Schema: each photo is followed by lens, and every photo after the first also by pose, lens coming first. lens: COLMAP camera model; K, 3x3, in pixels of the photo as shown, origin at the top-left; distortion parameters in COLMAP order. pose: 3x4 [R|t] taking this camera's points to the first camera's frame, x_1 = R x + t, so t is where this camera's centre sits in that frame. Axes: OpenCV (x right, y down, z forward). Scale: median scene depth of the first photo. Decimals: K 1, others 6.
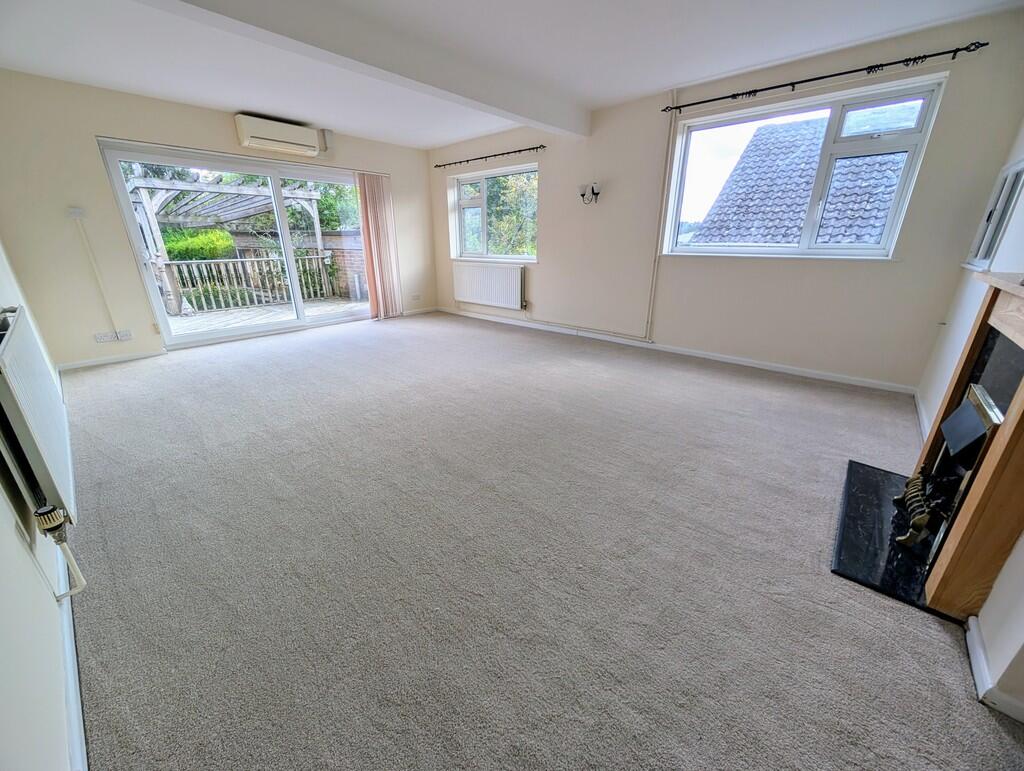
lens RADIAL K [[389.2, 0, 513.5], [0, 389.2, 384.4], [0, 0, 1]] dist [-0.002235, 0.000466]
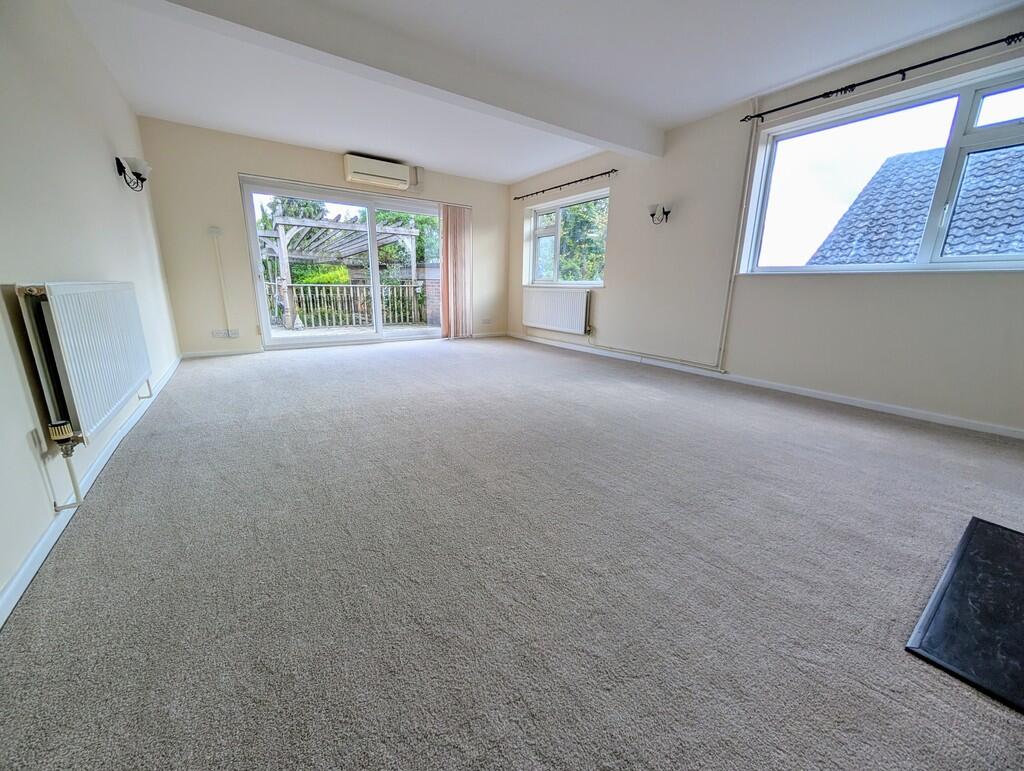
lens RADIAL K [[389.2, 0, 512.9], [0, 389.2, 384.3], [0, 0, 1]] dist [-0.002235, 0.000466]
pose [[0.972056, 0.075475, -0.222286, 0.106365], [-0.098950, 0.990409, -0.096427, 0.062137], [0.212876, 0.115728, 0.970201, 0.056598]]
